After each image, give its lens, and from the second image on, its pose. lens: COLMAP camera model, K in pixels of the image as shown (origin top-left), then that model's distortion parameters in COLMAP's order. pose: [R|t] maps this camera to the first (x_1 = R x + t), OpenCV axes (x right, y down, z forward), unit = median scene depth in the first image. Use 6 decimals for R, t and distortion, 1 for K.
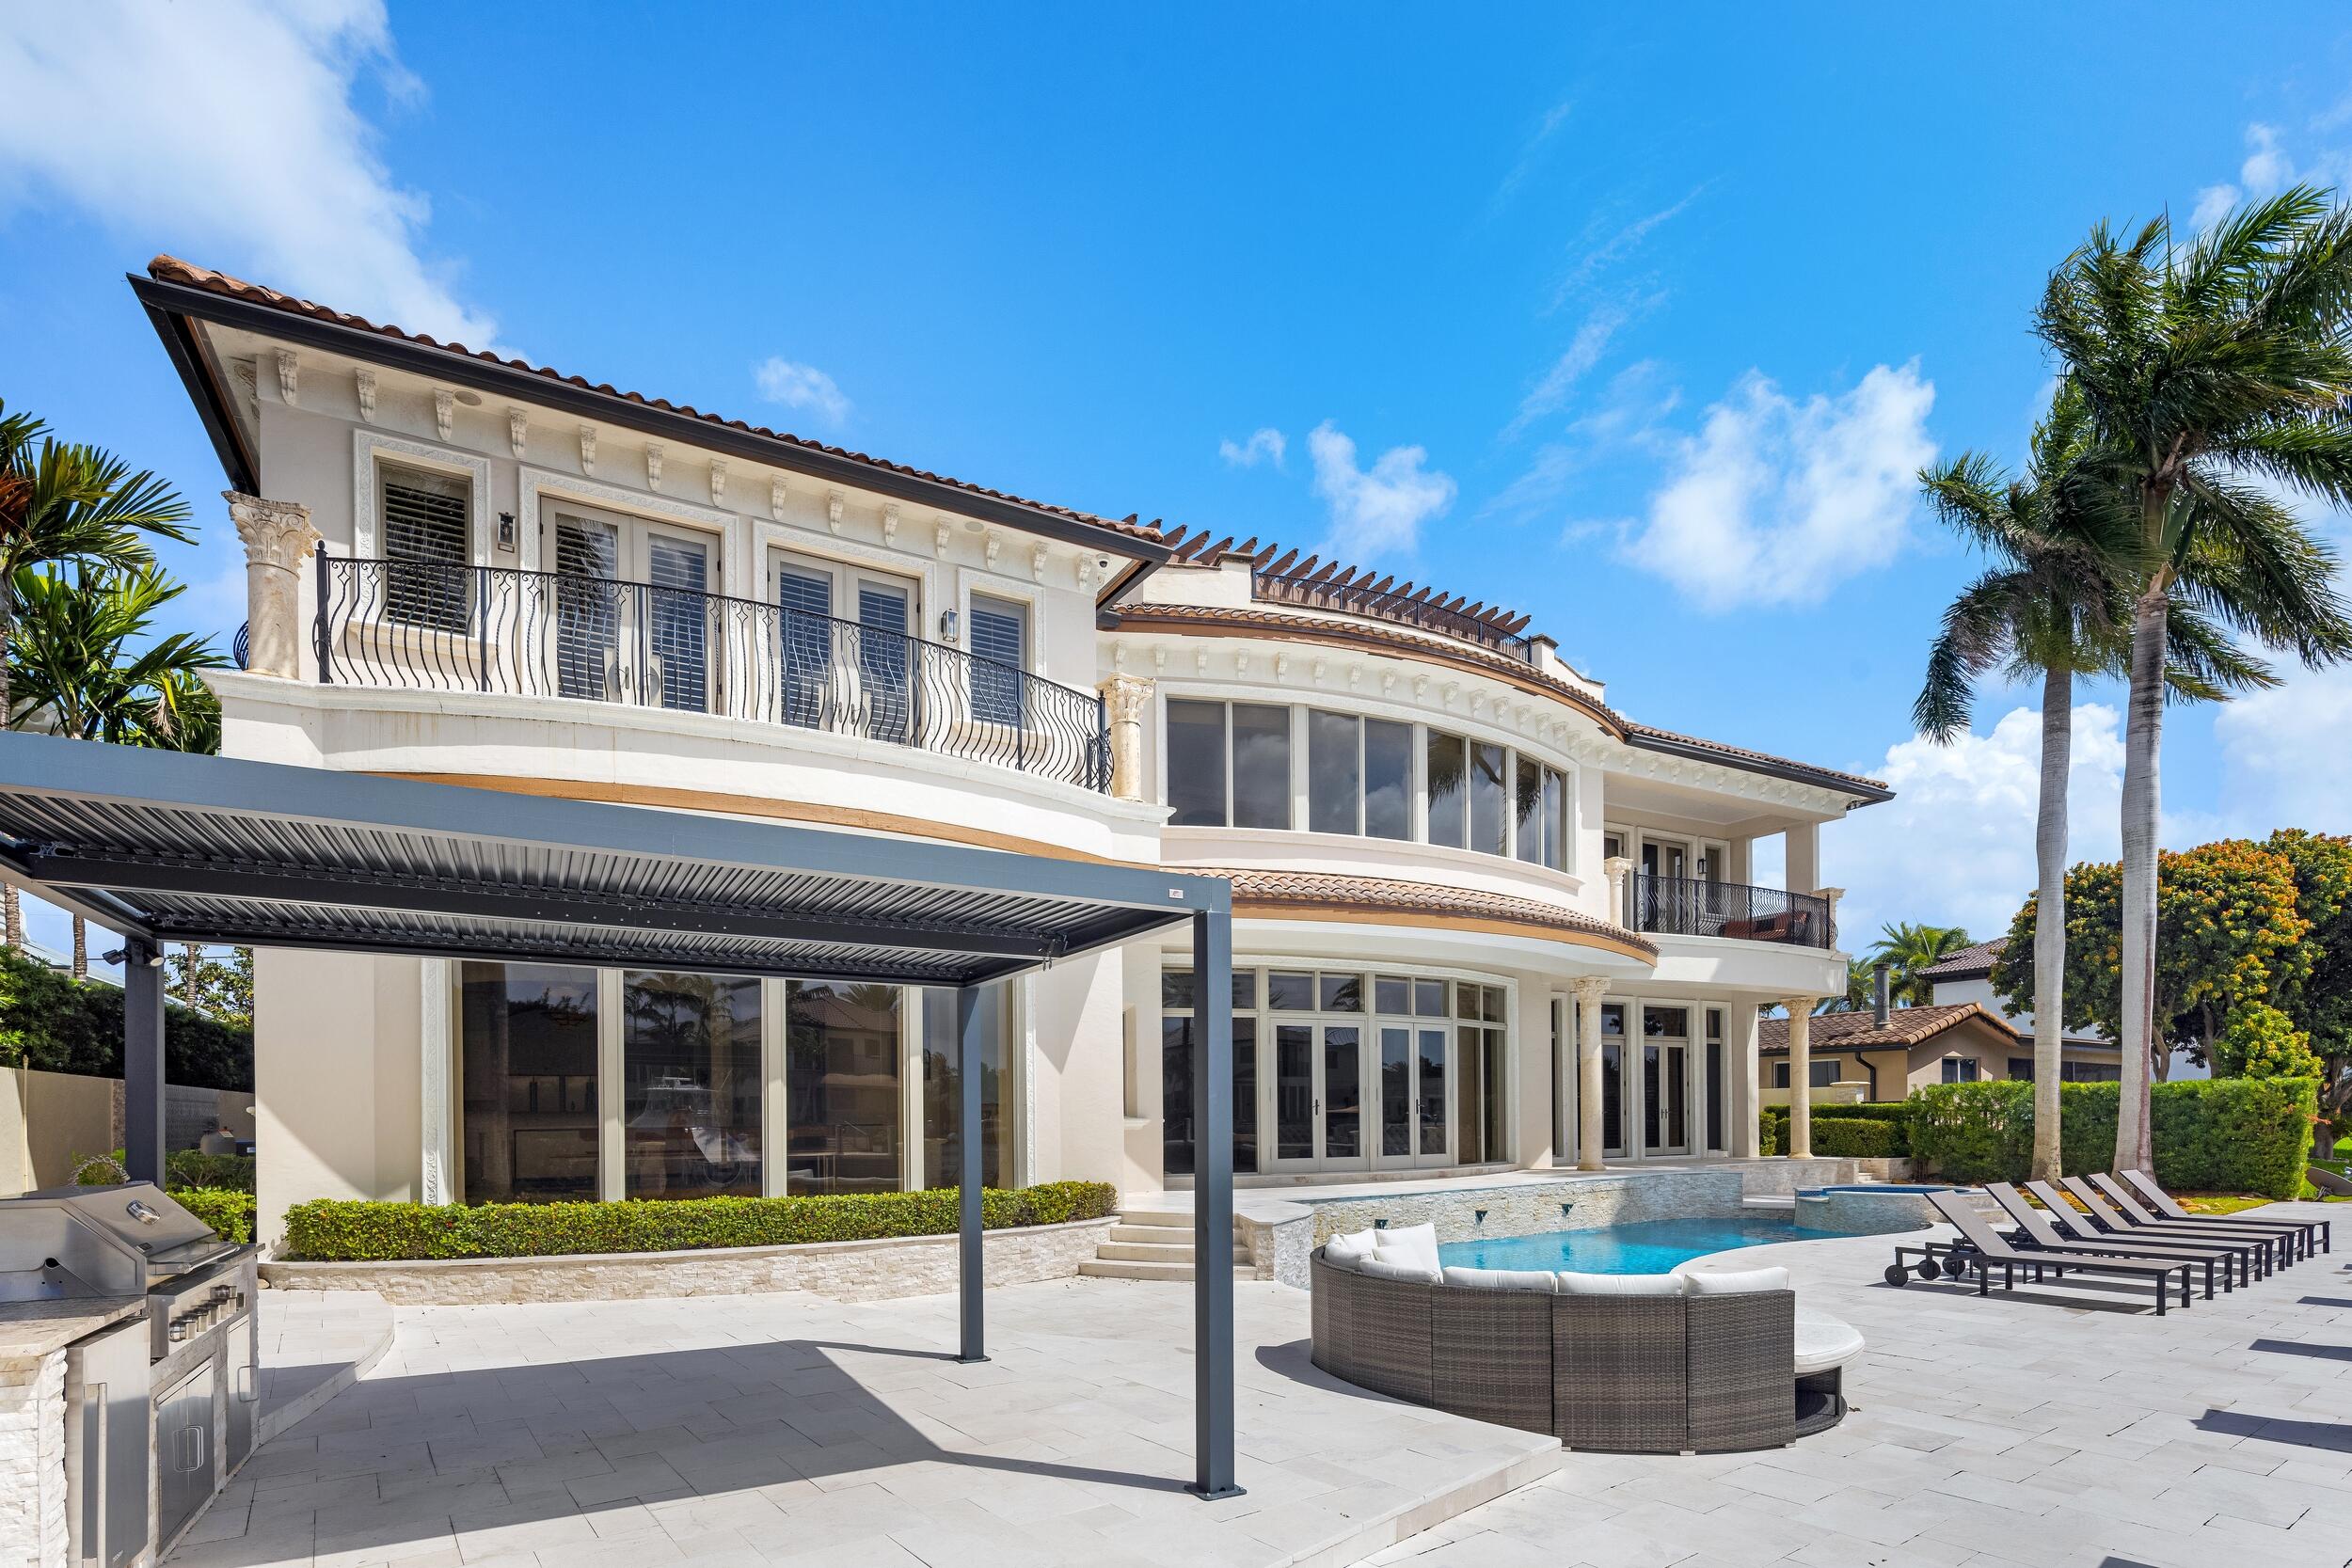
lens RADIAL K [[1152.3, 0, 1129.9], [0, 1152.3, 869.2], [0, 0, 1]] dist [-0.000220, -0.001041]
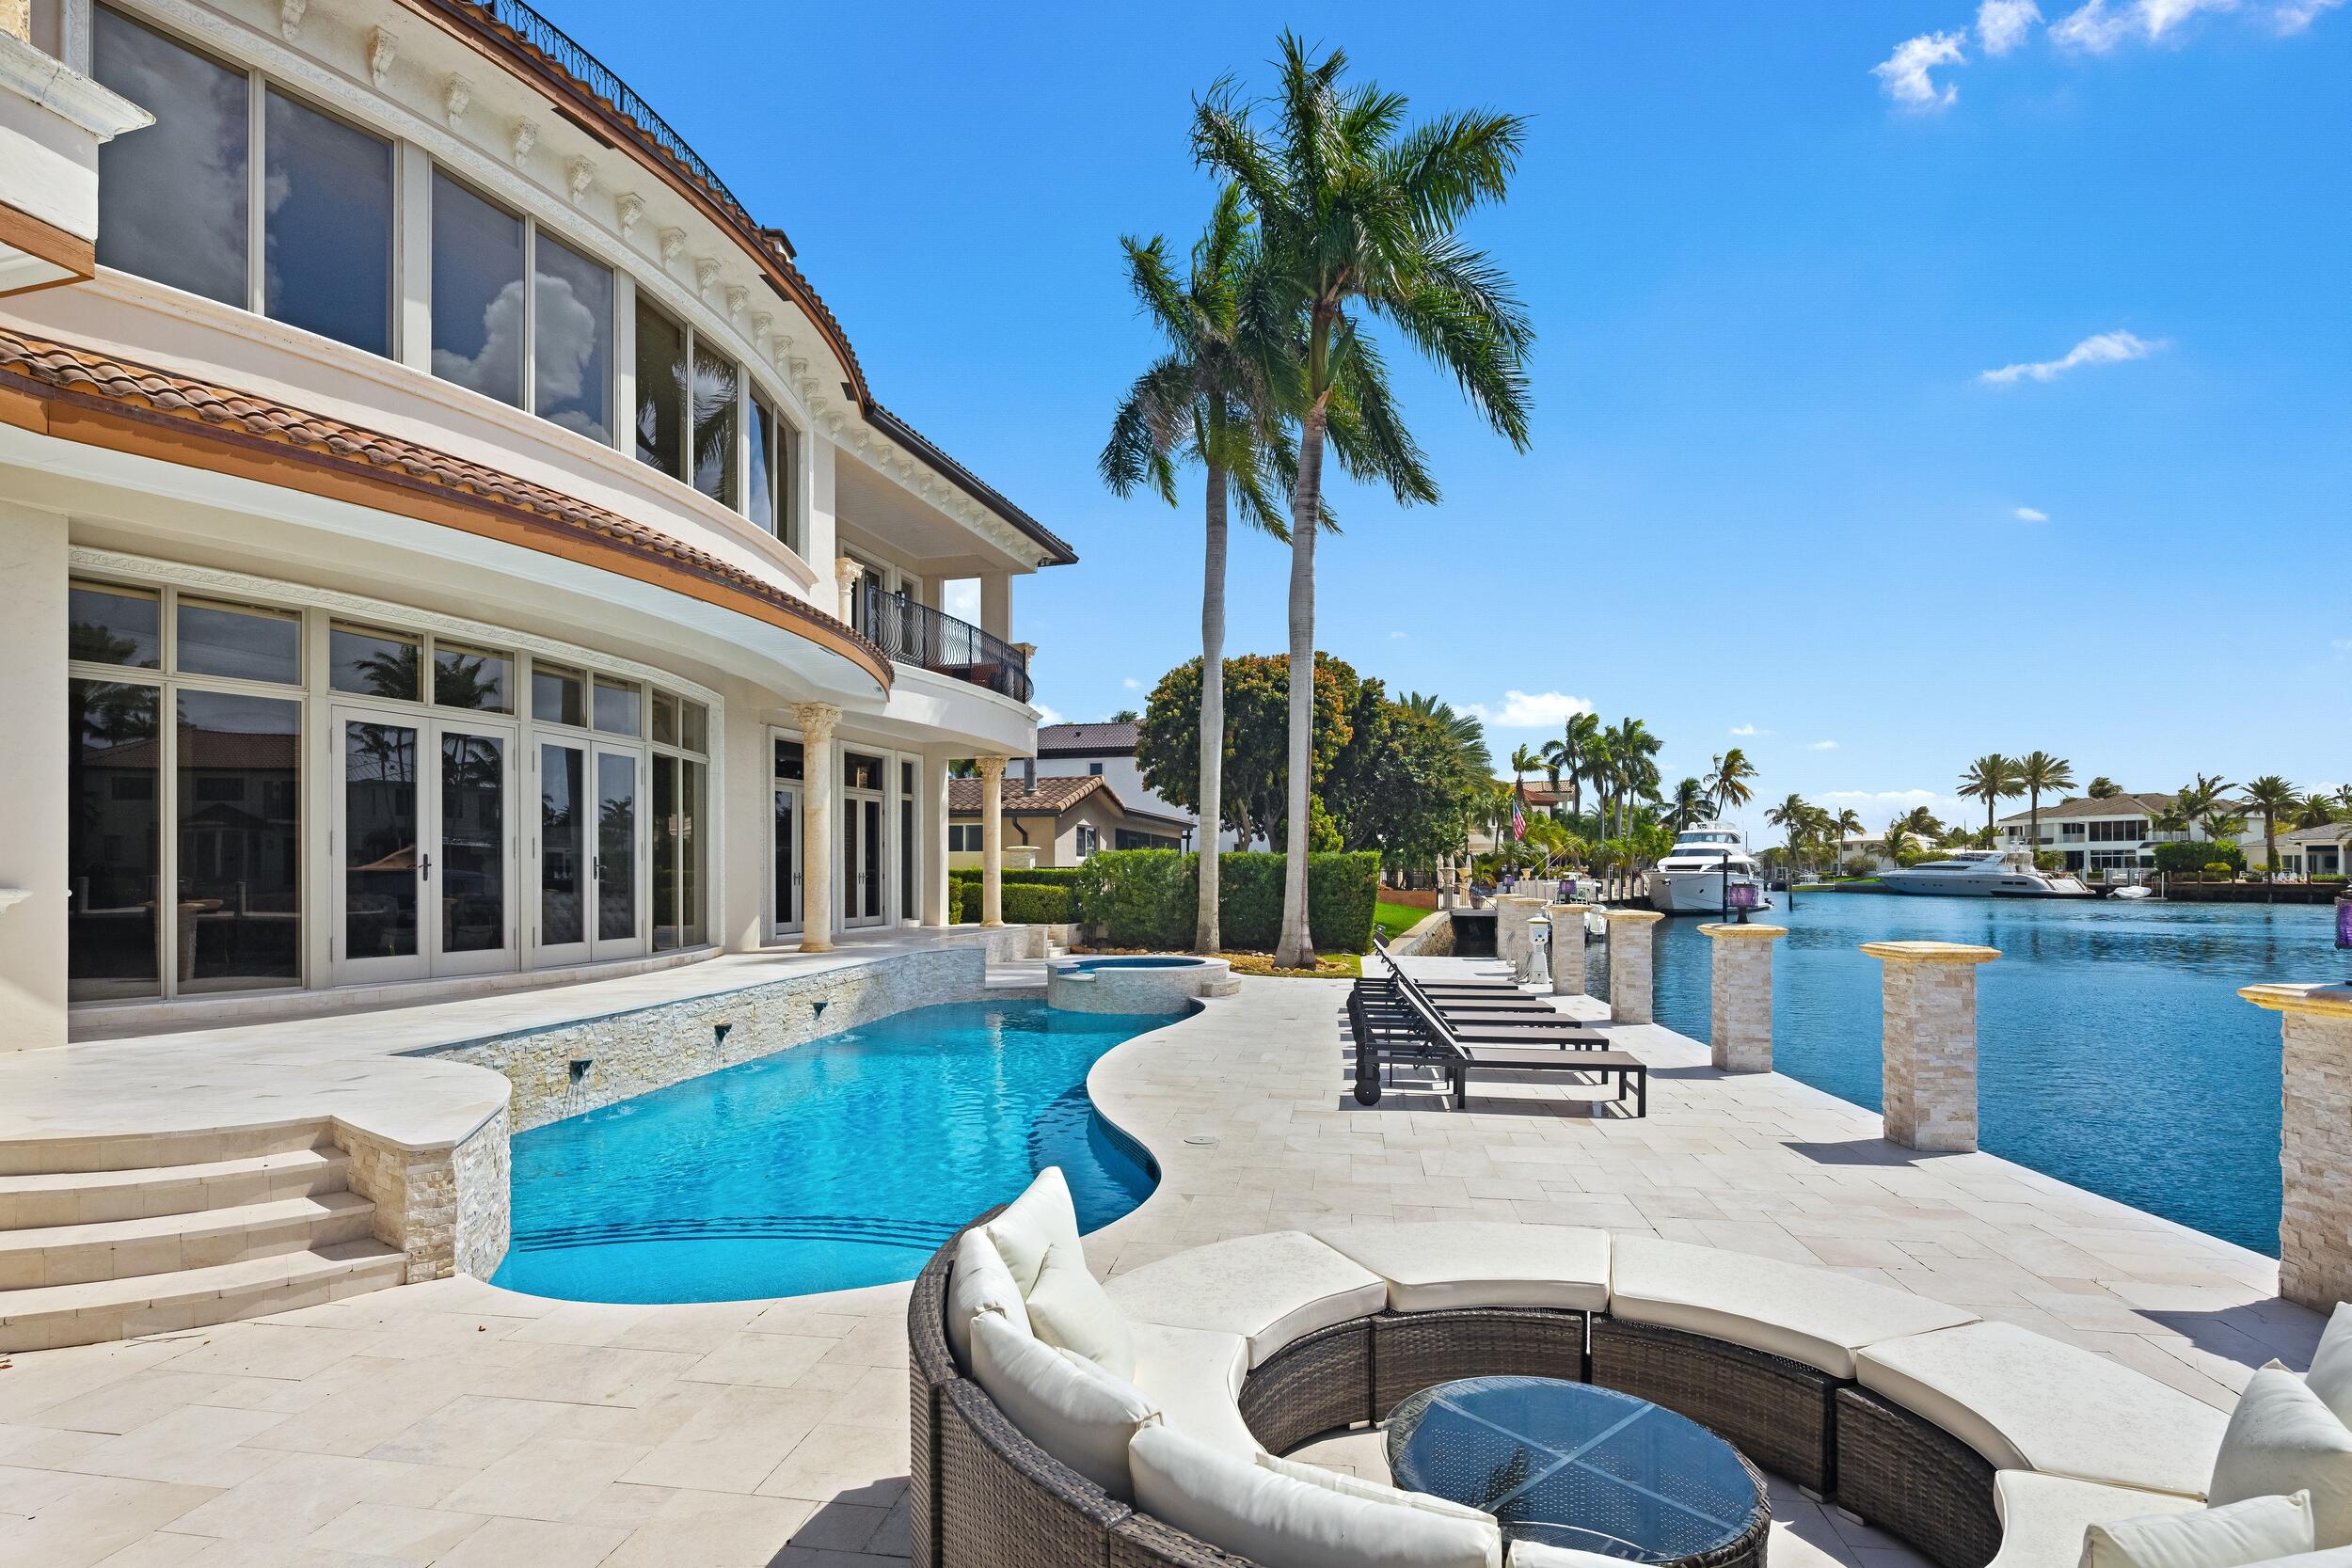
lens RADIAL K [[1152.3, 0, 1129.9], [0, 1152.3, 869.2], [0, 0, 1]] dist [-0.000220, -0.001041]
pose [[0.697700, 0.010025, 0.716320, -0.003172], [-0.157024, 0.977727, 0.139260, 0.061354], [-0.698969, -0.209641, 0.683734, 0.306227]]
